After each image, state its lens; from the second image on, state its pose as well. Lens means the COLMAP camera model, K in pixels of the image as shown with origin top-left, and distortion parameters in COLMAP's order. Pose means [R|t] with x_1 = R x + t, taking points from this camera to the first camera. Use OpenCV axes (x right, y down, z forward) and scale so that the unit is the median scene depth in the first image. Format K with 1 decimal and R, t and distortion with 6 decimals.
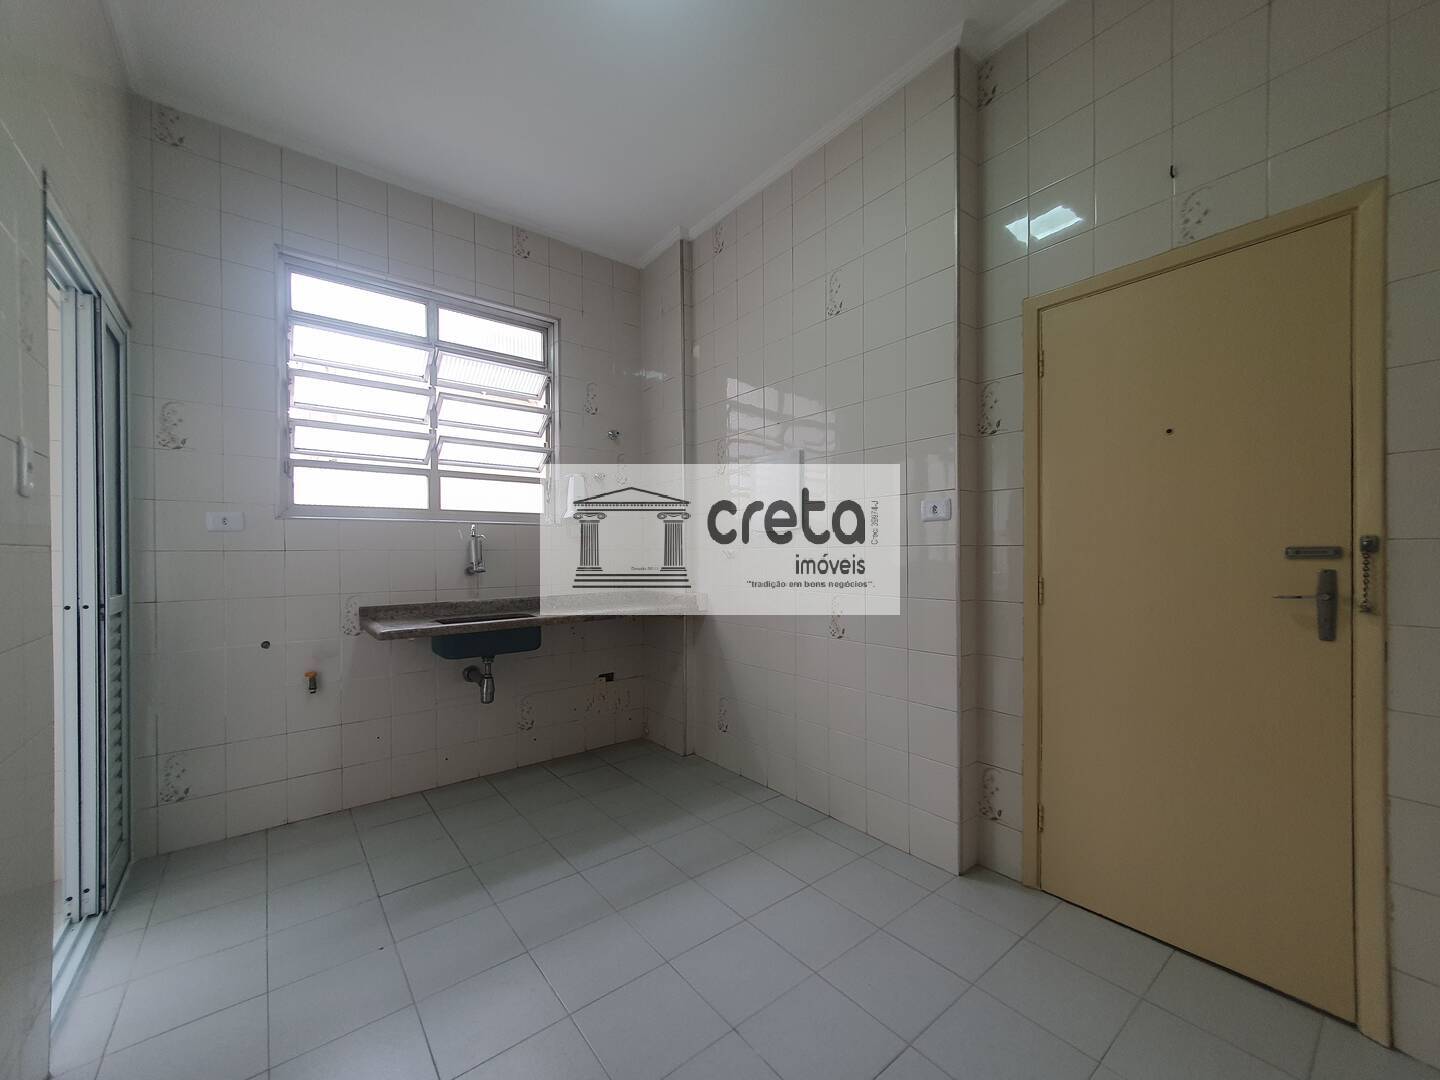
lens RADIAL K [[571.1, 0, 719.4], [0, 571.1, 548.7], [0, 0, 1]] dist [0.006593, 0.001259]
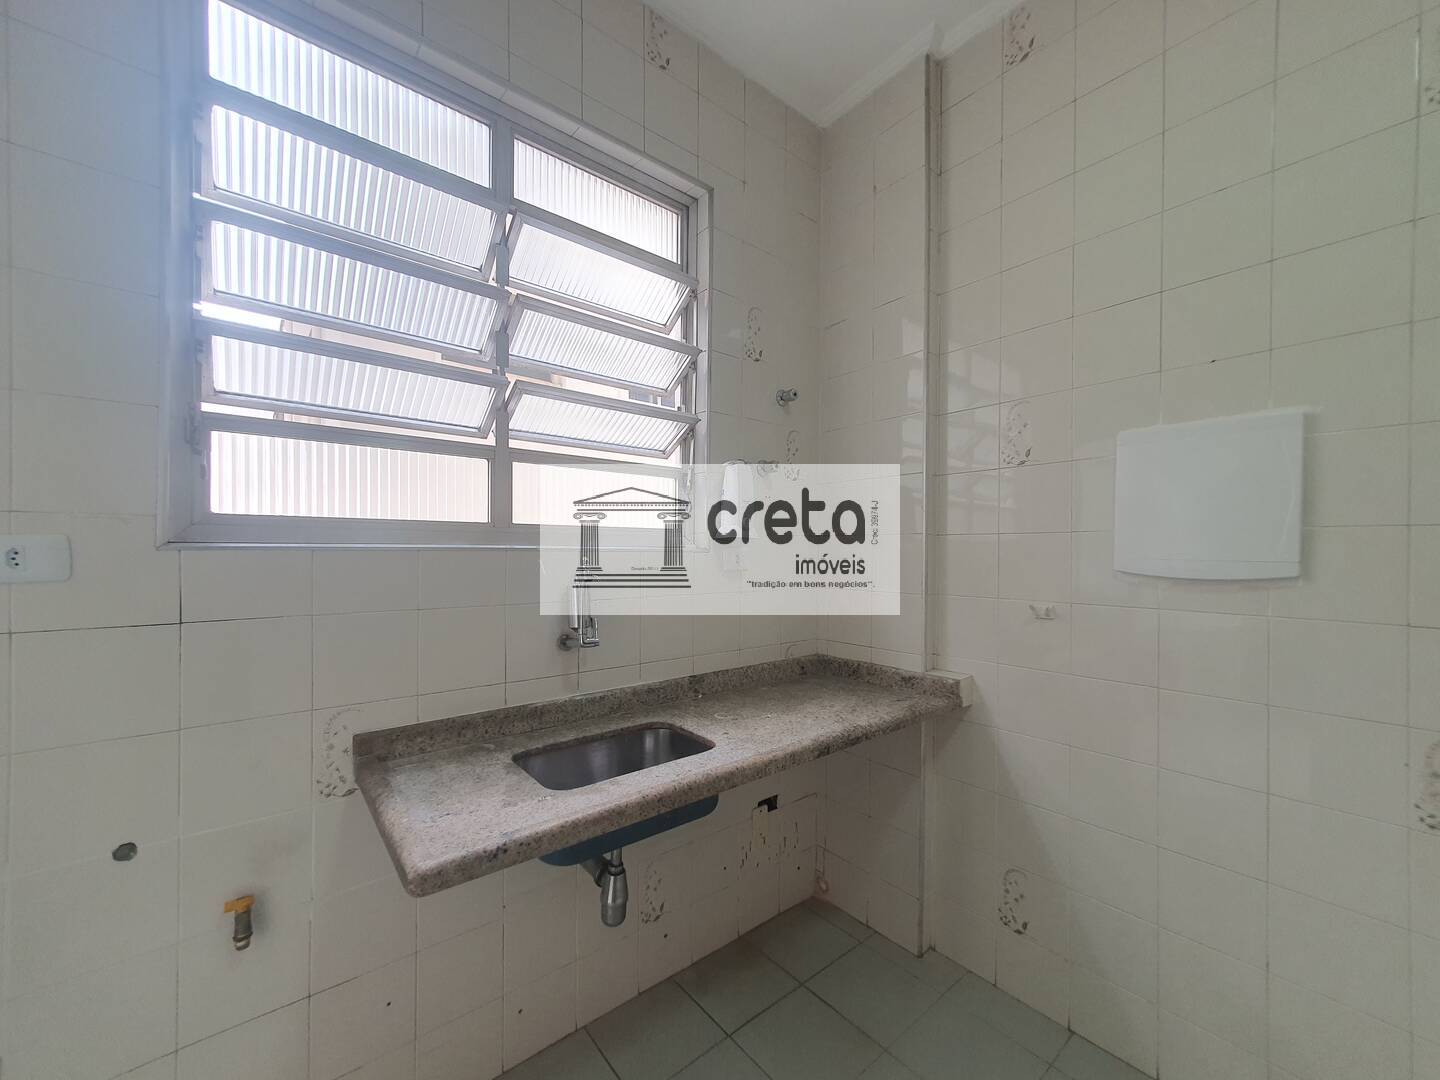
lens RADIAL K [[571.1, 0, 722.2], [0, 571.1, 546.8], [0, 0, 1]] dist [0.006593, 0.001259]
pose [[0.999678, 0.013381, 0.021543, -0.306895], [-0.013396, 0.999910, 0.000583, -0.050578], [-0.021533, -0.000871, 0.999768, 0.474643]]
